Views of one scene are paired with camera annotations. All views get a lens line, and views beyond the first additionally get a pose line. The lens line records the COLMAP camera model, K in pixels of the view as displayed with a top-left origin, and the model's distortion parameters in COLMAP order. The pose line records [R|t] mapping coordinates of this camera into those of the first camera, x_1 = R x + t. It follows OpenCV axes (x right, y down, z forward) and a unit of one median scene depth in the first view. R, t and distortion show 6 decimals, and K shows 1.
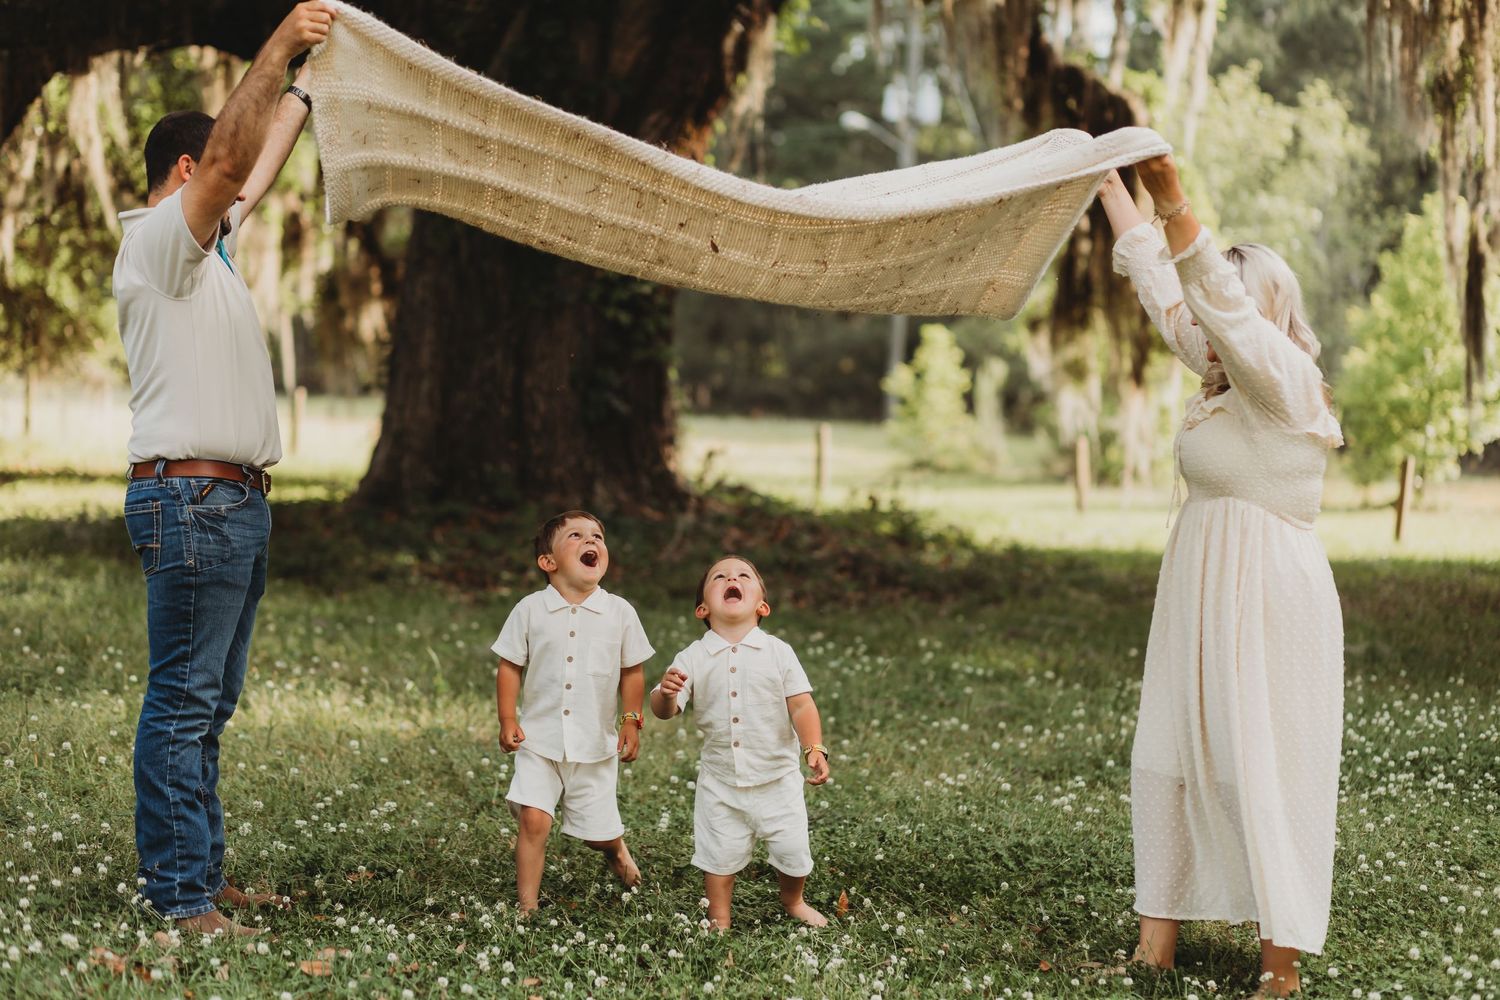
lens RADIAL K [[3637.7, 0, 753.6], [0, 3637.7, 504.5], [0, 0, 1]] dist [0.075051, 0.000000]
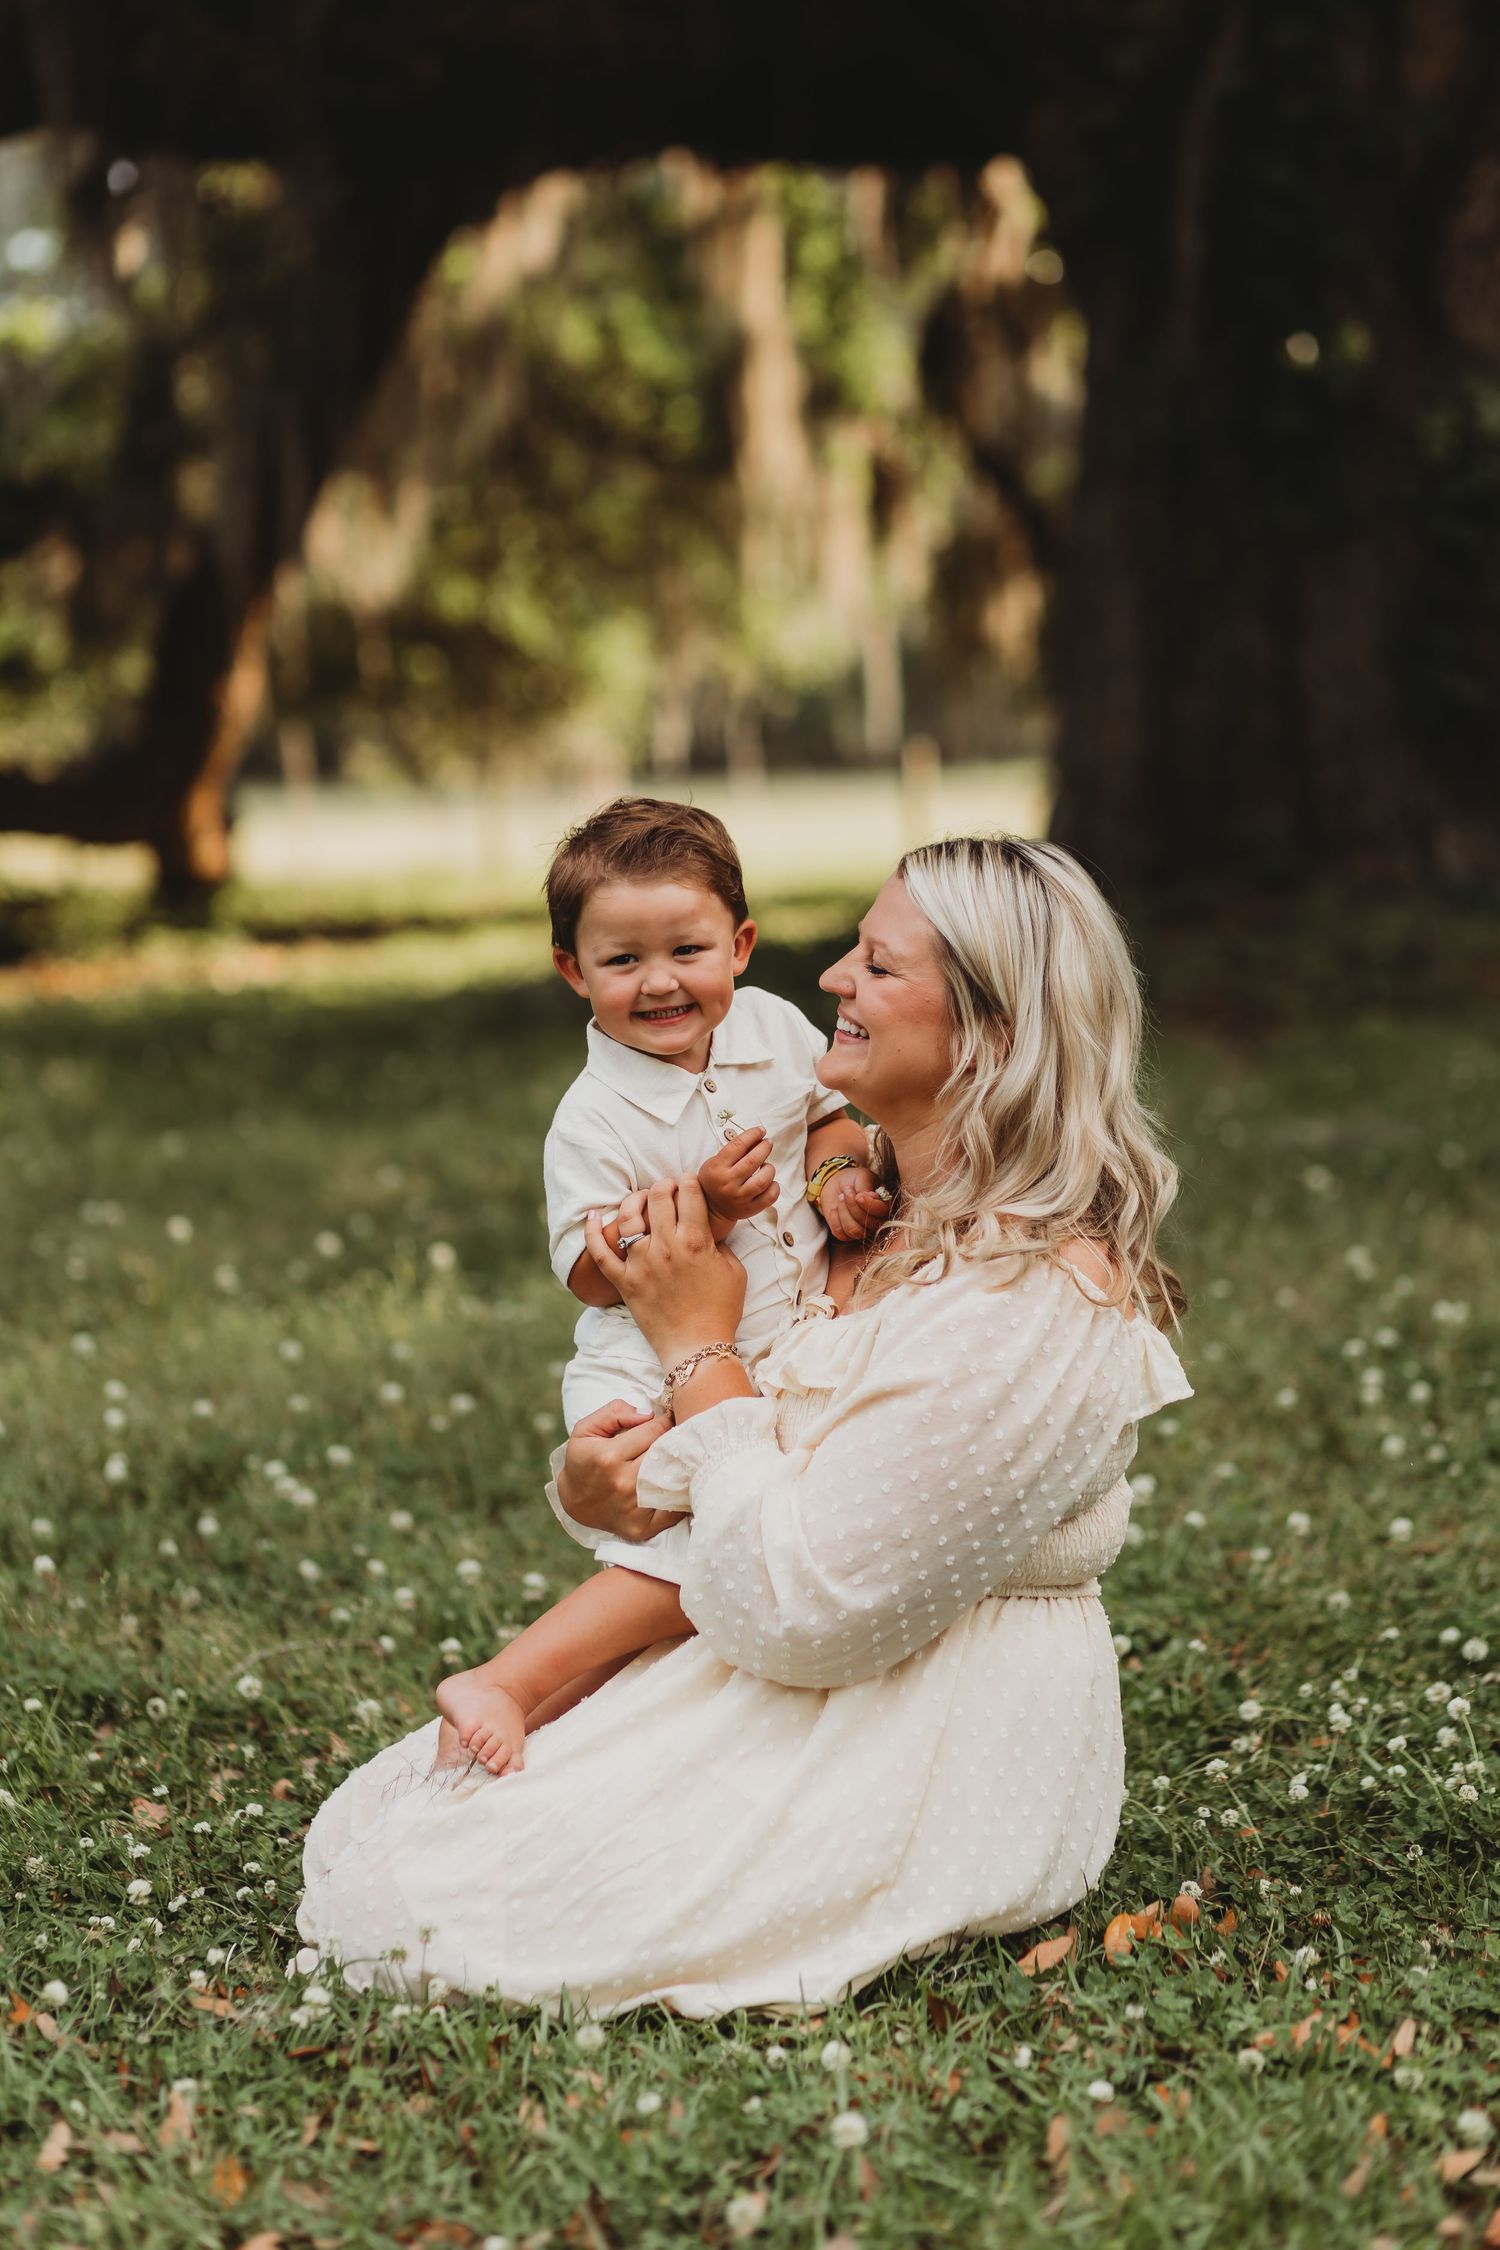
lens RADIAL K [[5456.5, 0, 761.3], [0, 5456.5, 1127.2], [0, 0, 1]] dist [0.075051, 0.000000]
pose [[0.983567, -0.084410, -0.159593, -0.015304], [0.090103, 0.995517, 0.028764, 0.006084], [0.156450, -0.042671, 0.986764, 0.144424]]
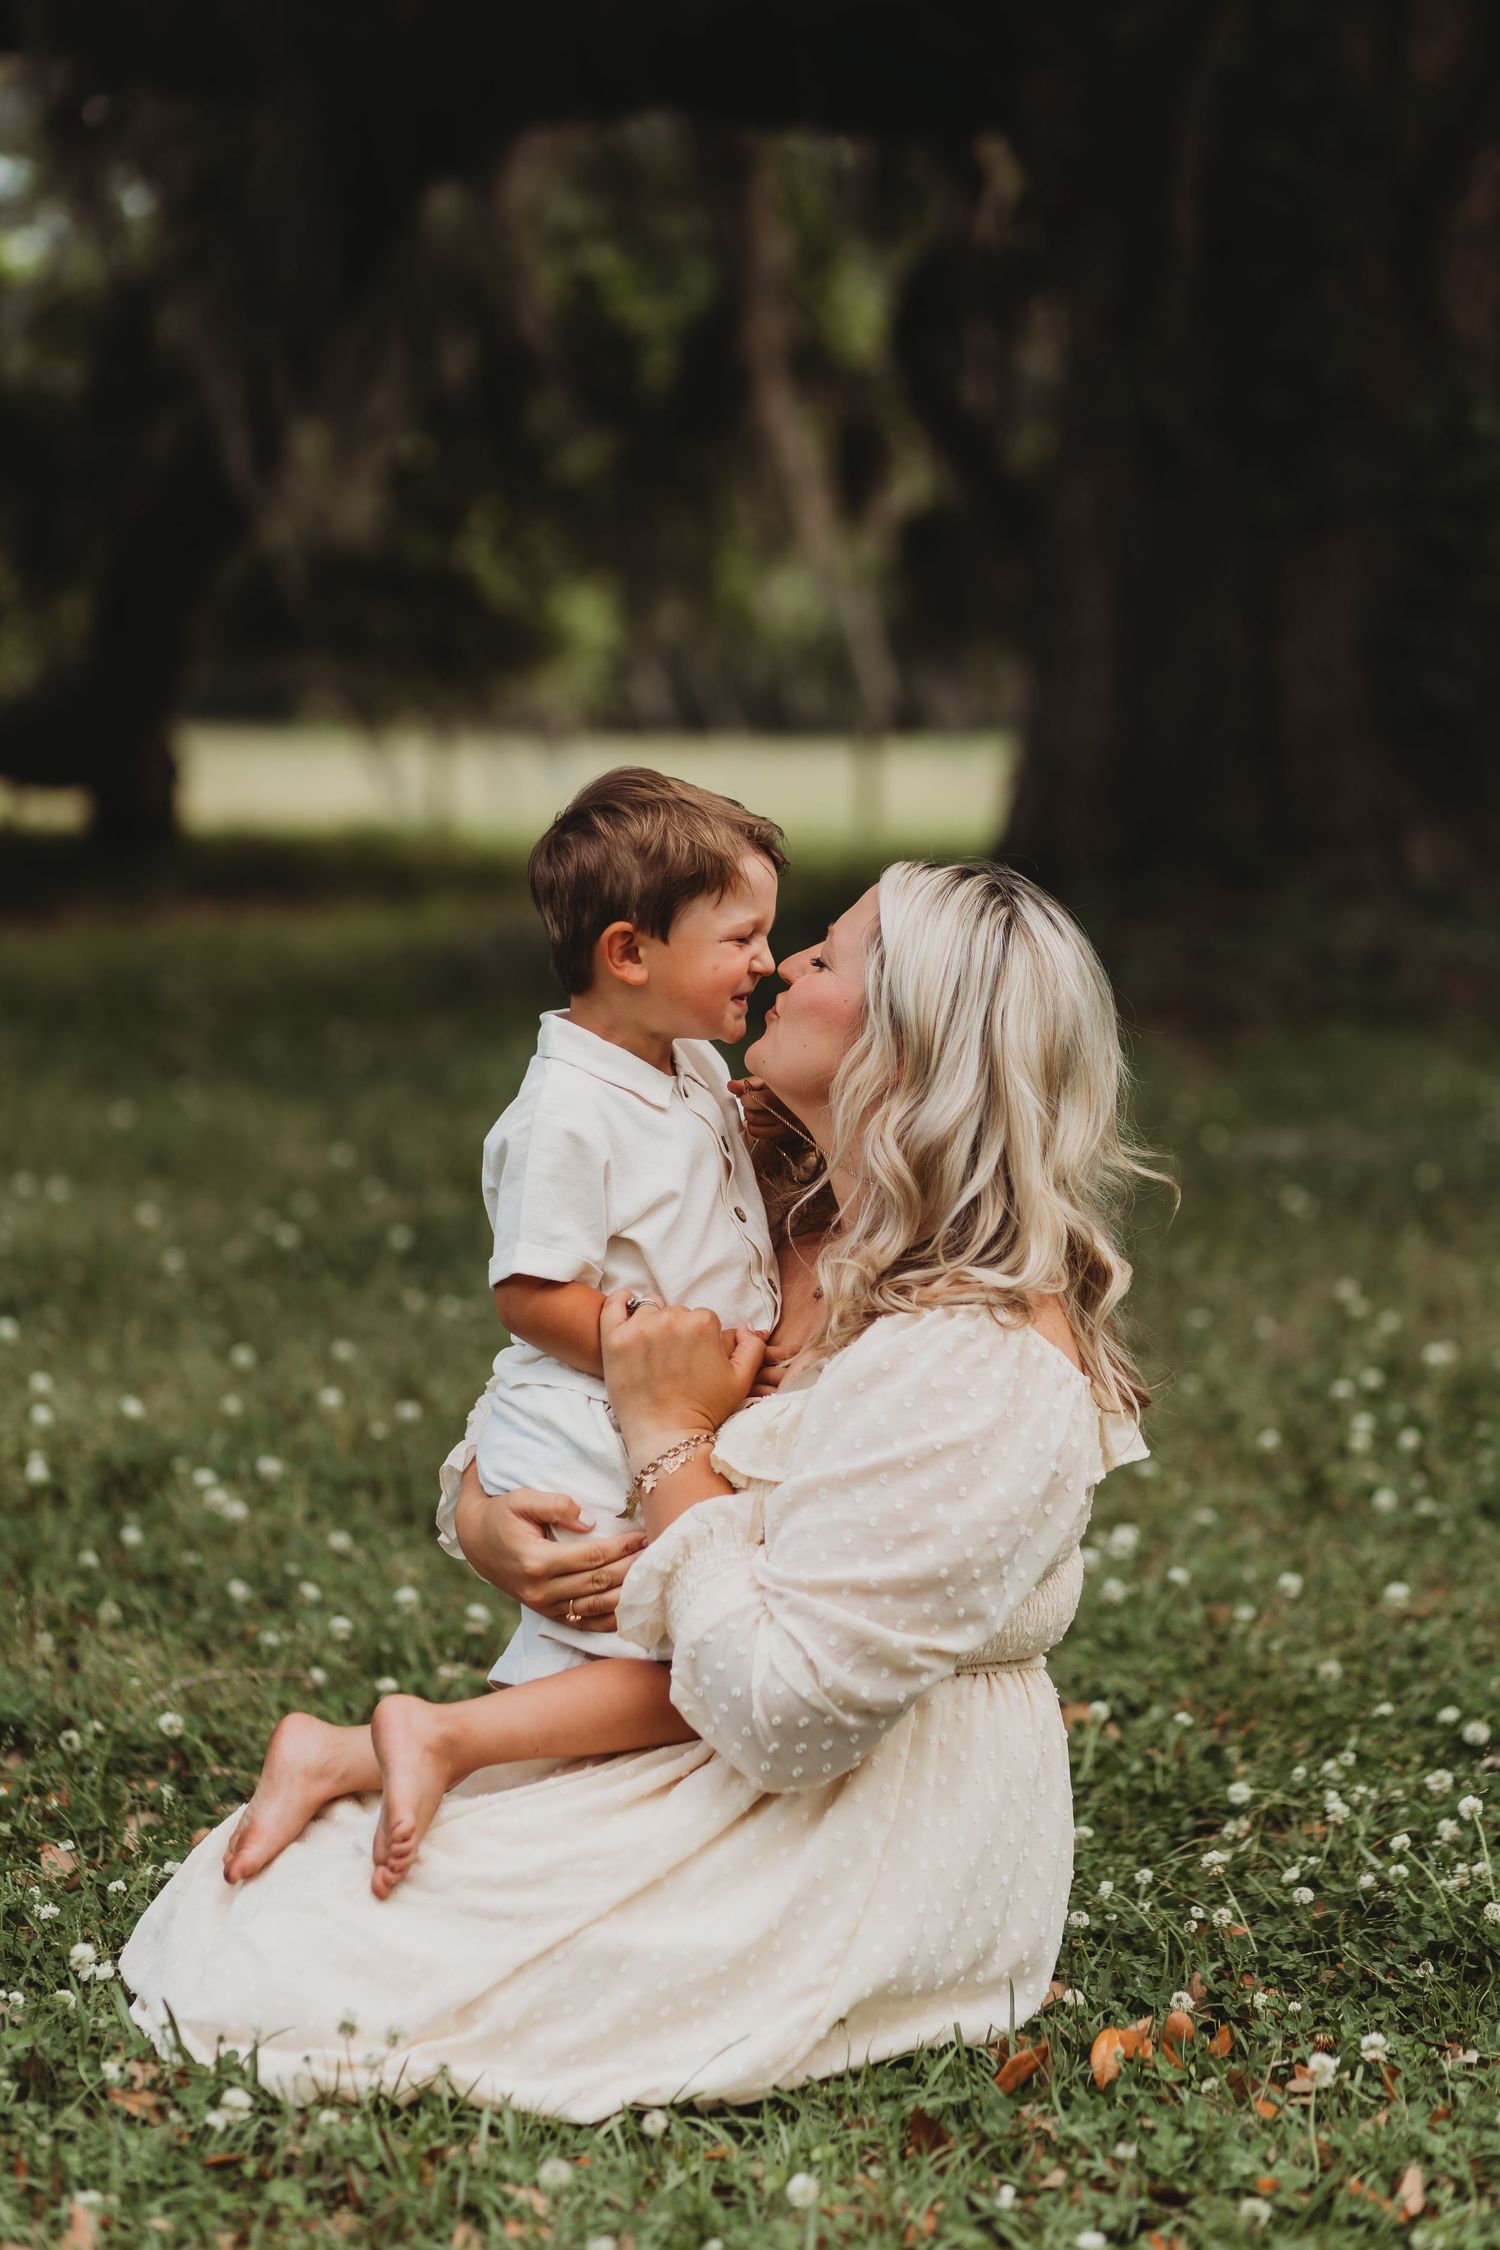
lens RADIAL K [[5456.5, 0, 736.8], [0, 5456.5, 1118.2], [0, 0, 1]] dist [0.075051, 0.000000]
pose [[0.987728, -0.040110, -0.150945, -0.020776], [0.045936, 0.998320, 0.035307, 0.003511], [0.149276, -0.041808, 0.987911, 0.162065]]
